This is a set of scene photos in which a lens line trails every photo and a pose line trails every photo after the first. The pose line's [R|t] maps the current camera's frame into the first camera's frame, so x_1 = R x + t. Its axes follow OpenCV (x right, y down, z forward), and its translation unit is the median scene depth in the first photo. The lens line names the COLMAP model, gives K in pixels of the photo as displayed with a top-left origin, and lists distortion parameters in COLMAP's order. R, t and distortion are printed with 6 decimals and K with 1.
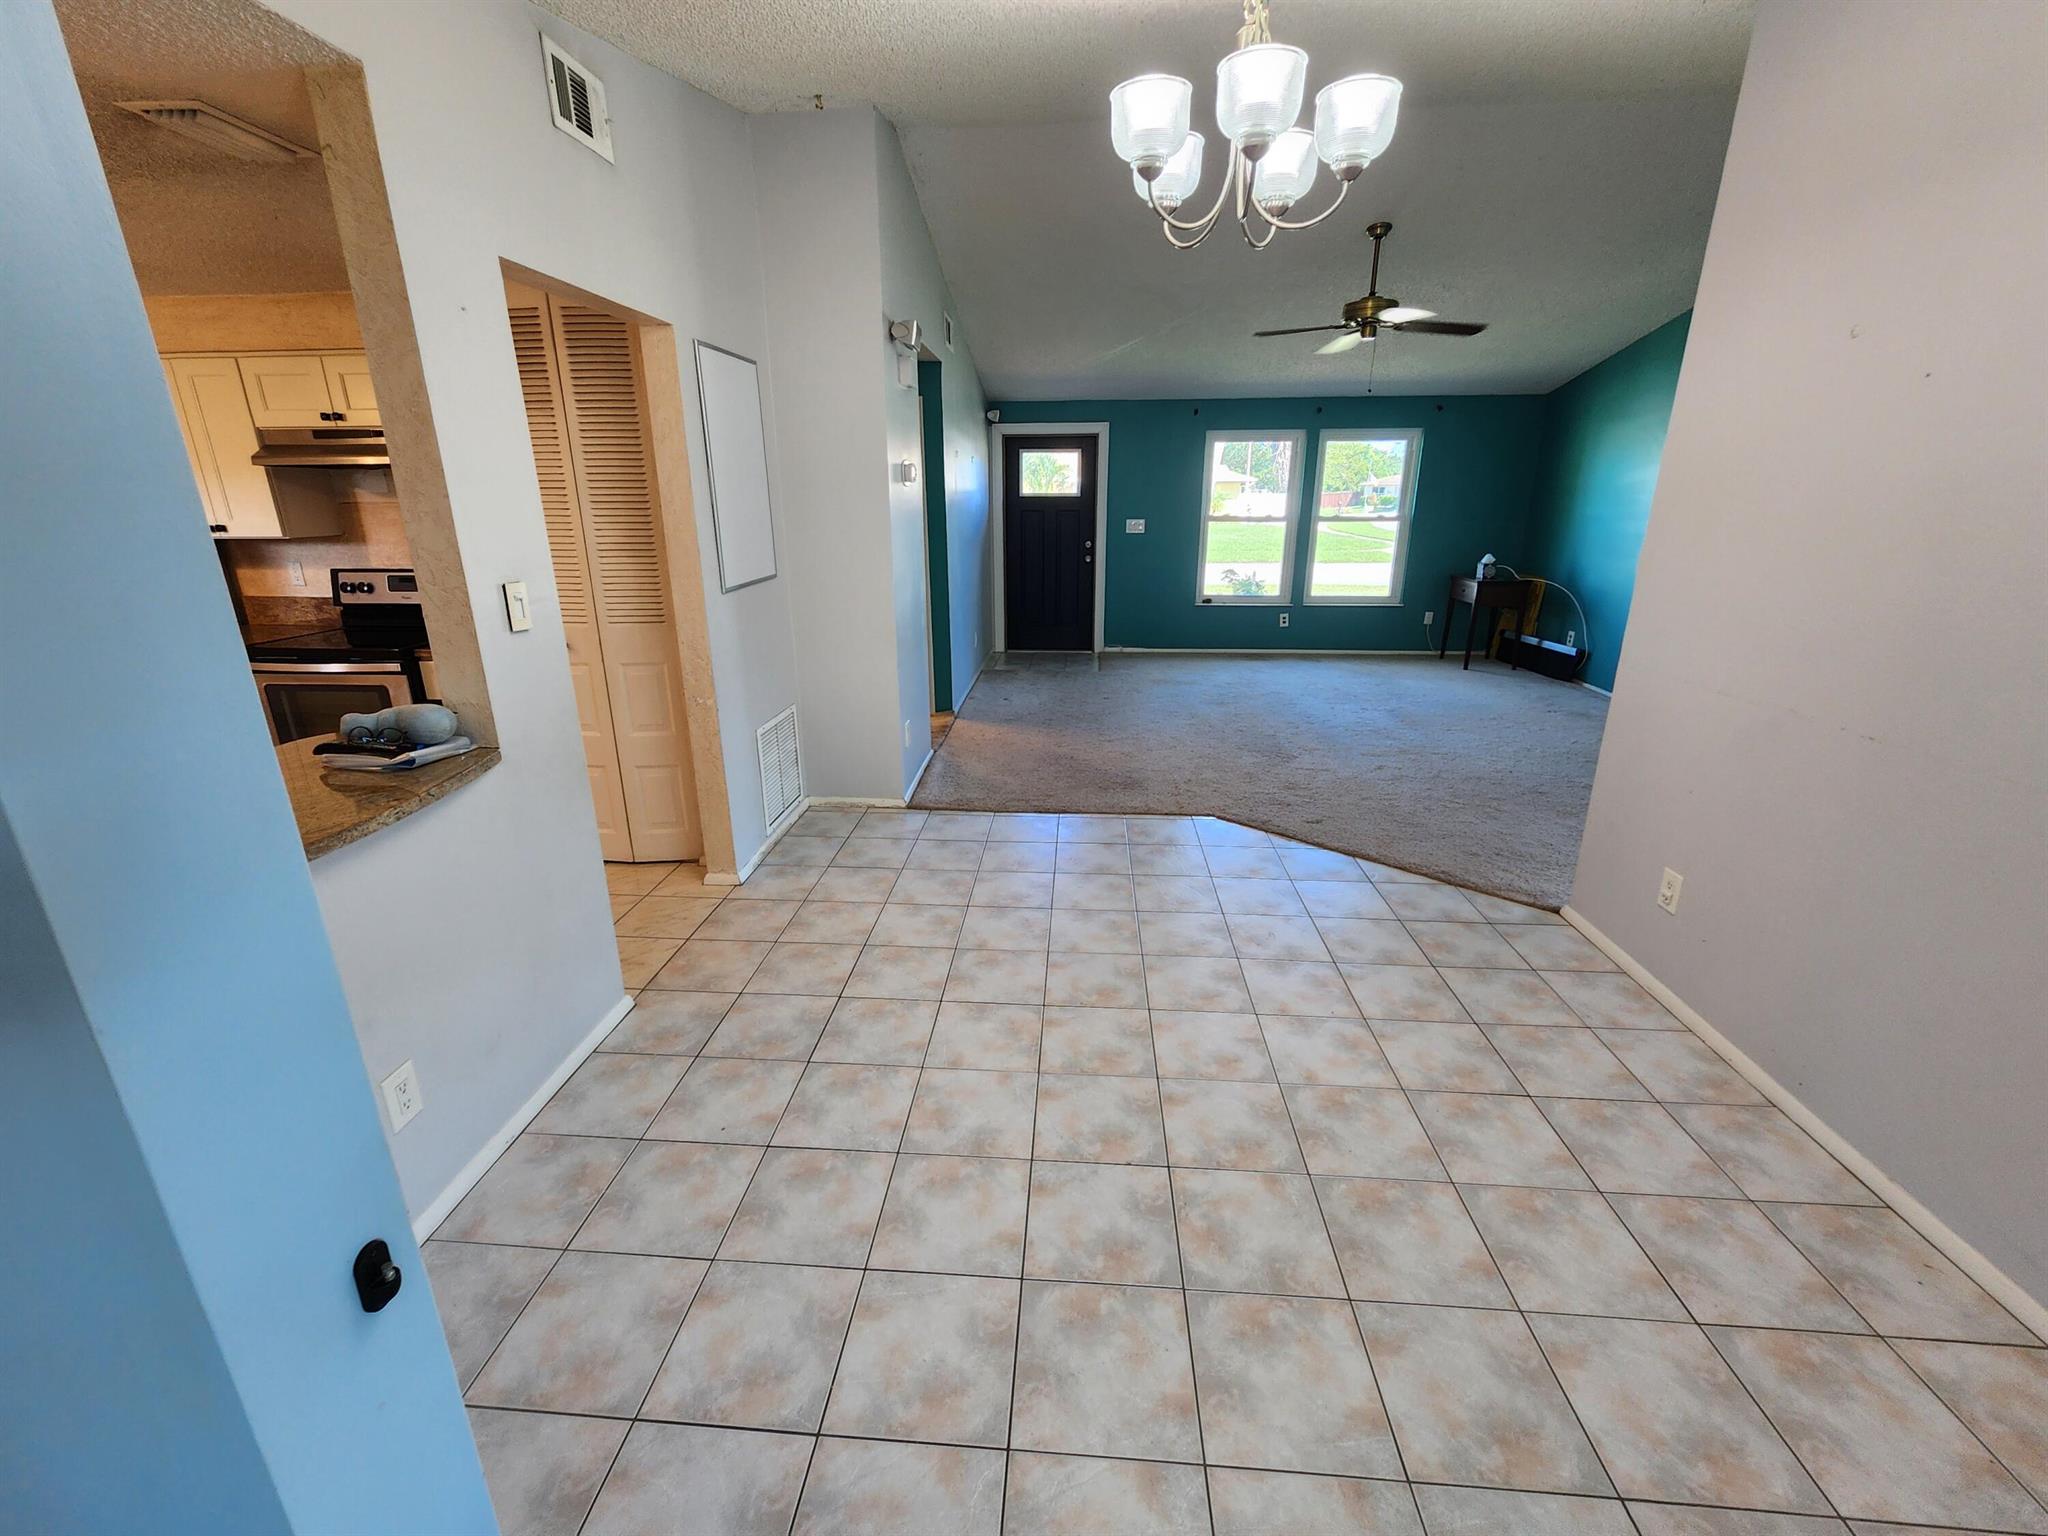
lens RADIAL K [[841.7, 0, 1008.0], [0, 841.7, 773.1], [0, 0, 1]] dist [-0.001370, 0.001013]
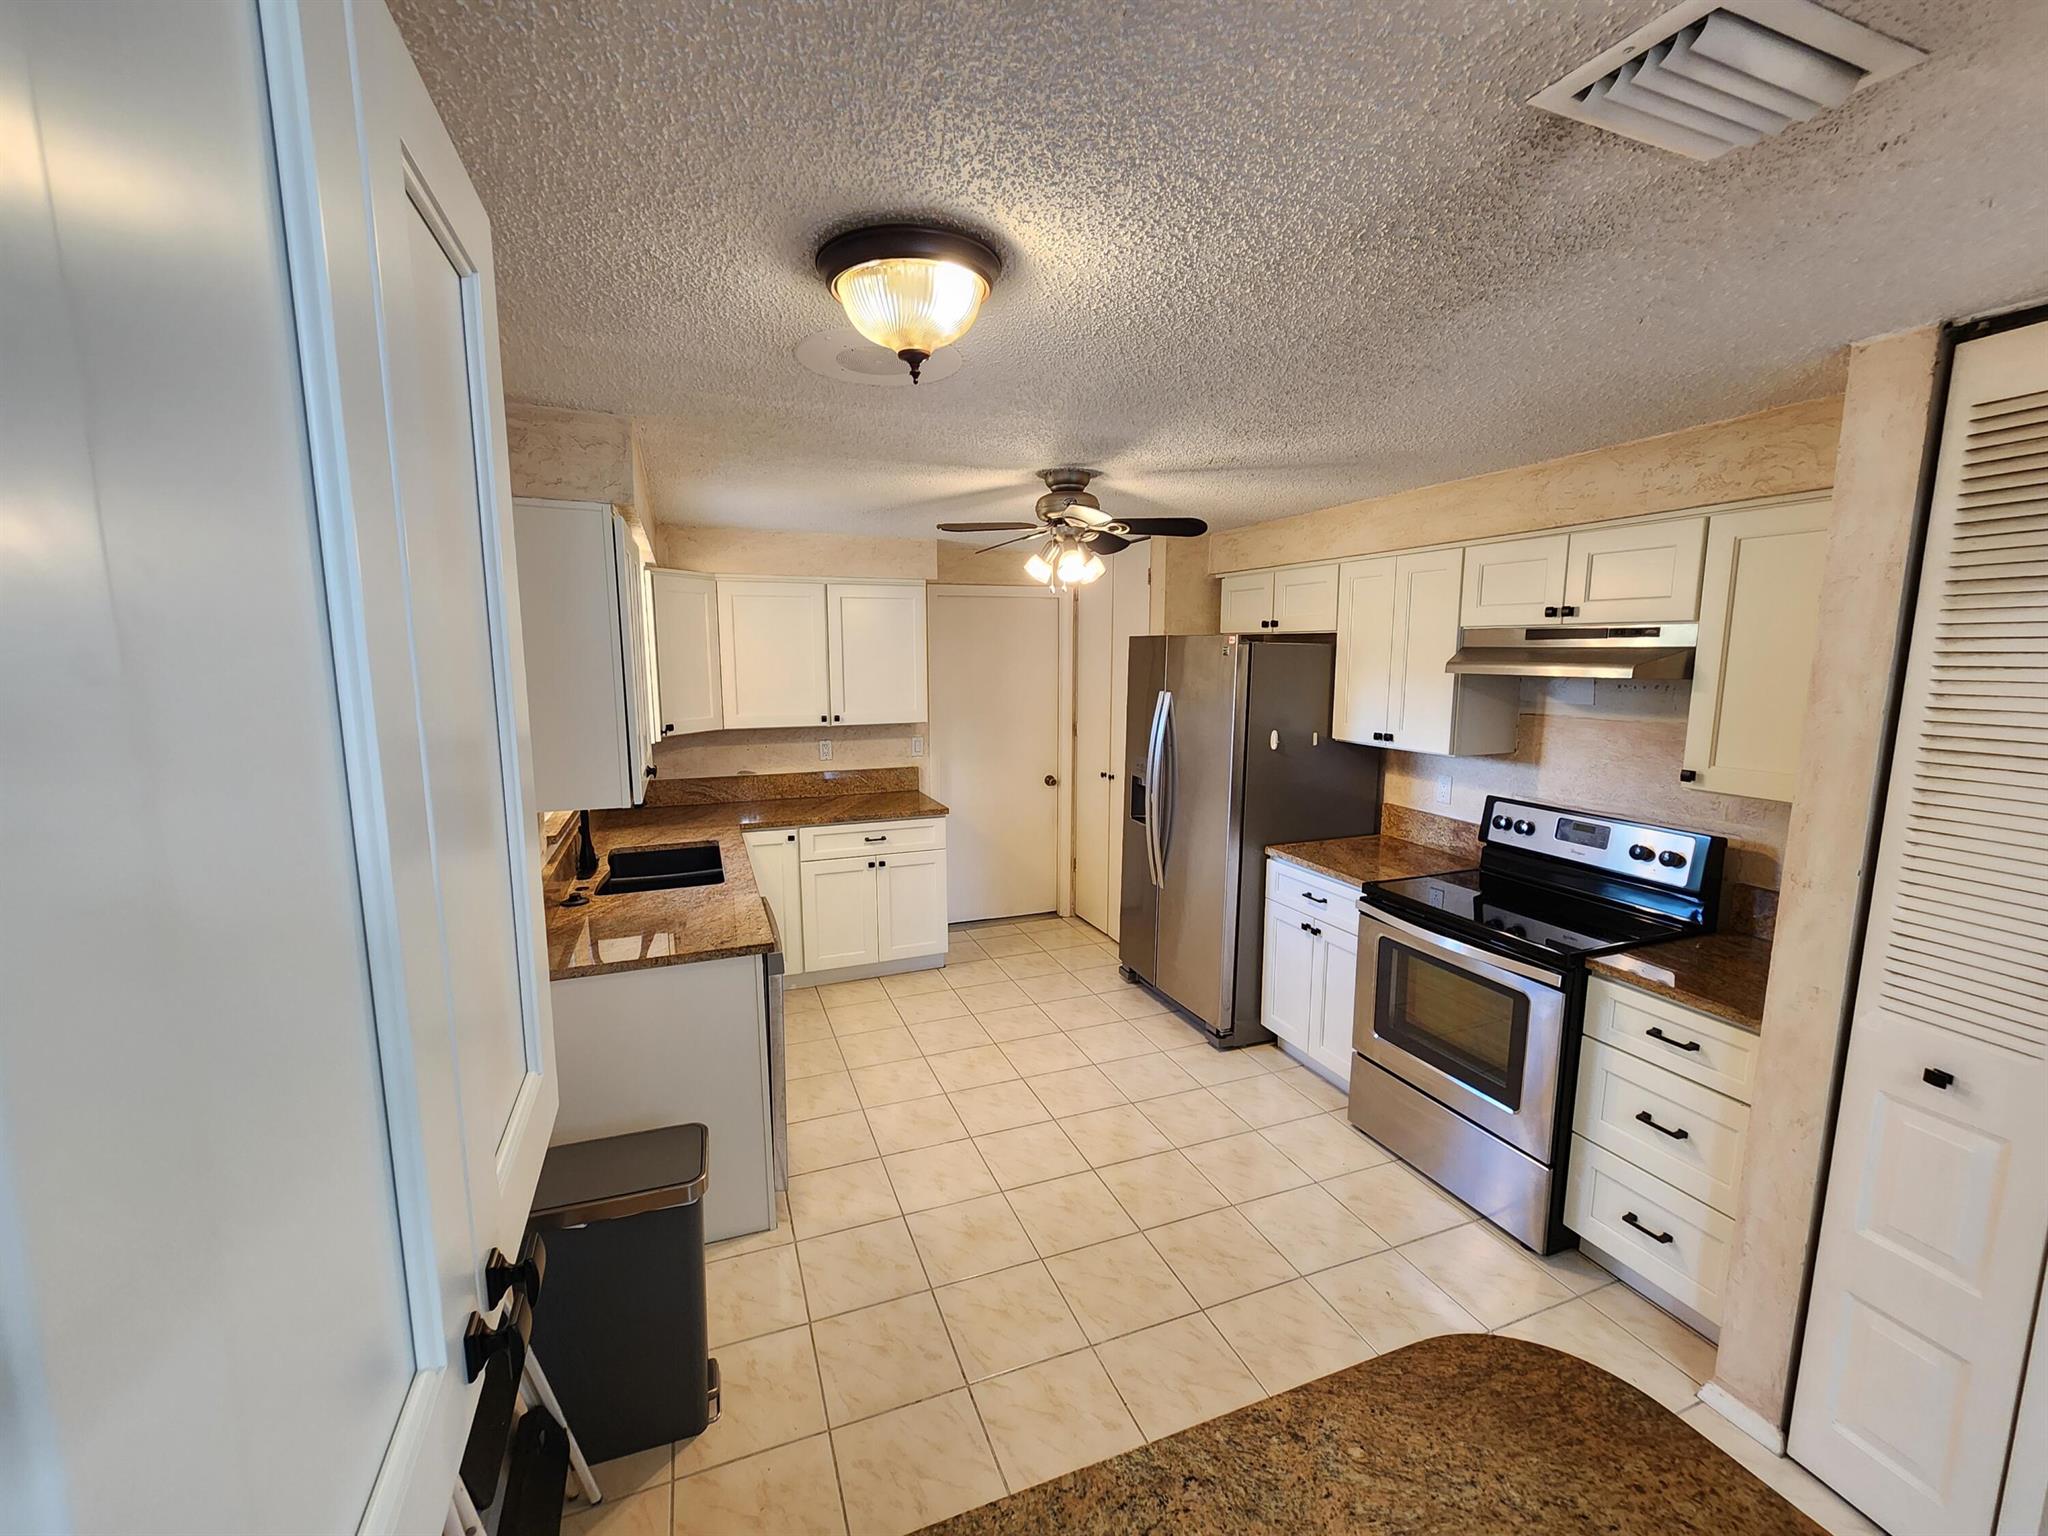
lens RADIAL K [[841.7, 0, 1022.2], [0, 841.7, 766.3], [0, 0, 1]] dist [-0.001370, 0.001013]
pose [[0.442035, 0.129165, -0.887649, -0.312364], [-0.282624, 0.959230, -0.001162, -0.147499], [0.851310, 0.251385, 0.460519, 0.273370]]
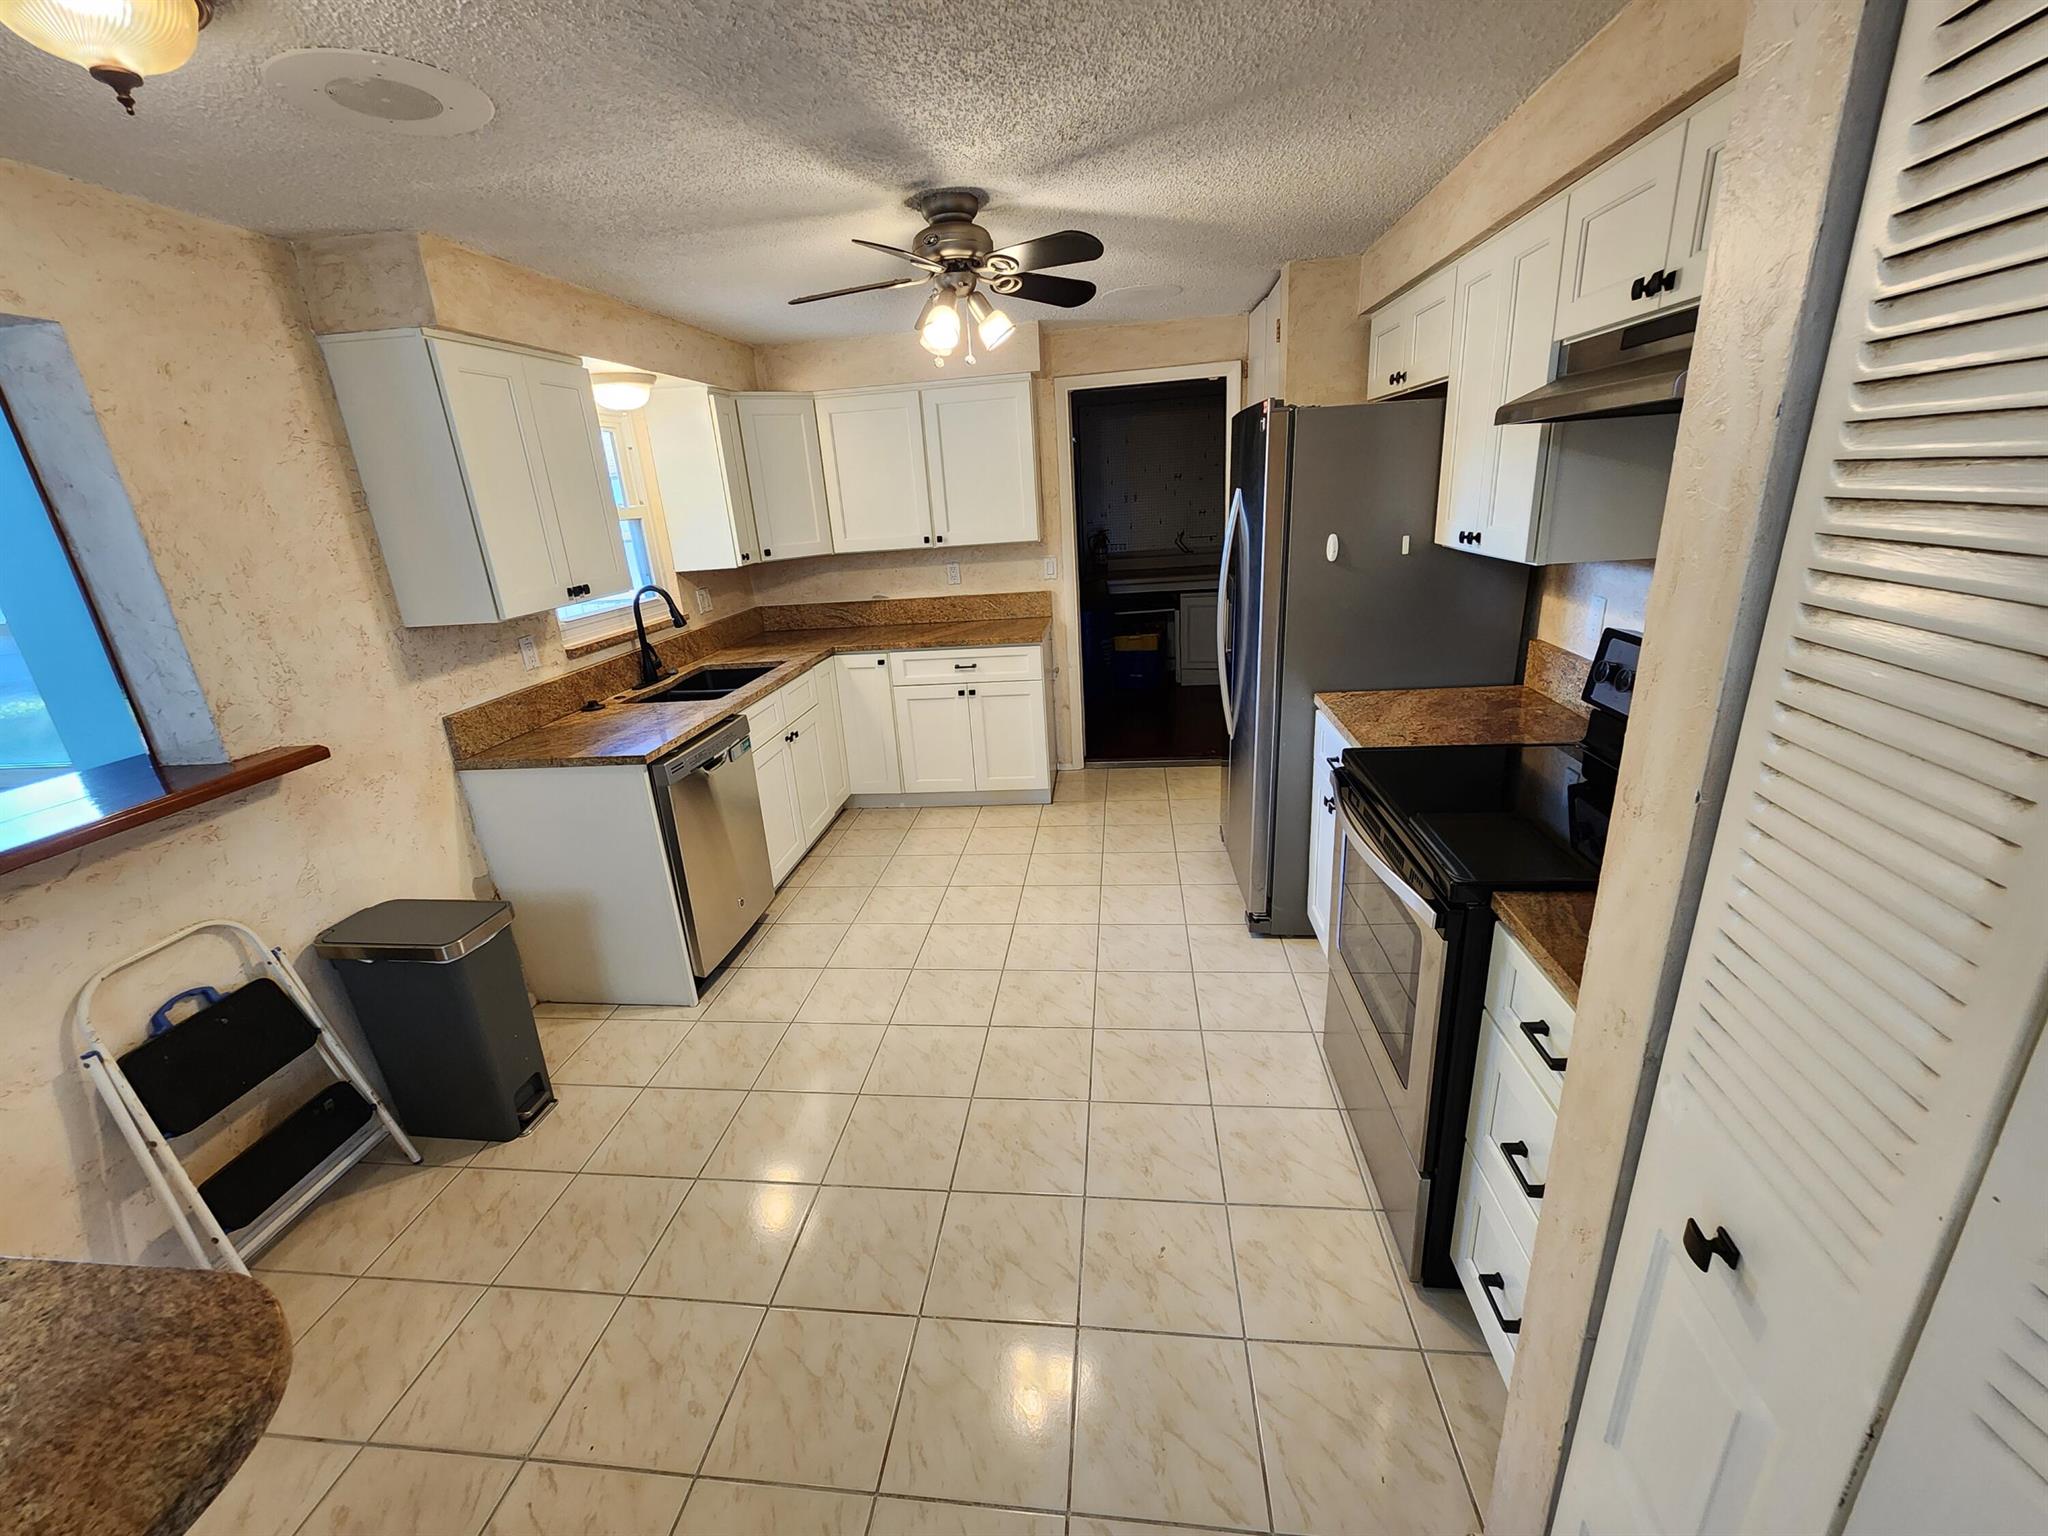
lens RADIAL K [[841.7, 0, 1013.4], [0, 841.7, 772.9], [0, 0, 1]] dist [-0.001370, 0.001013]
pose [[-0.032915, 0.328816, -0.943820, -0.312821], [-0.248383, 0.912014, 0.326398, -0.241889], [0.968102, 0.245173, 0.051654, 0.670579]]
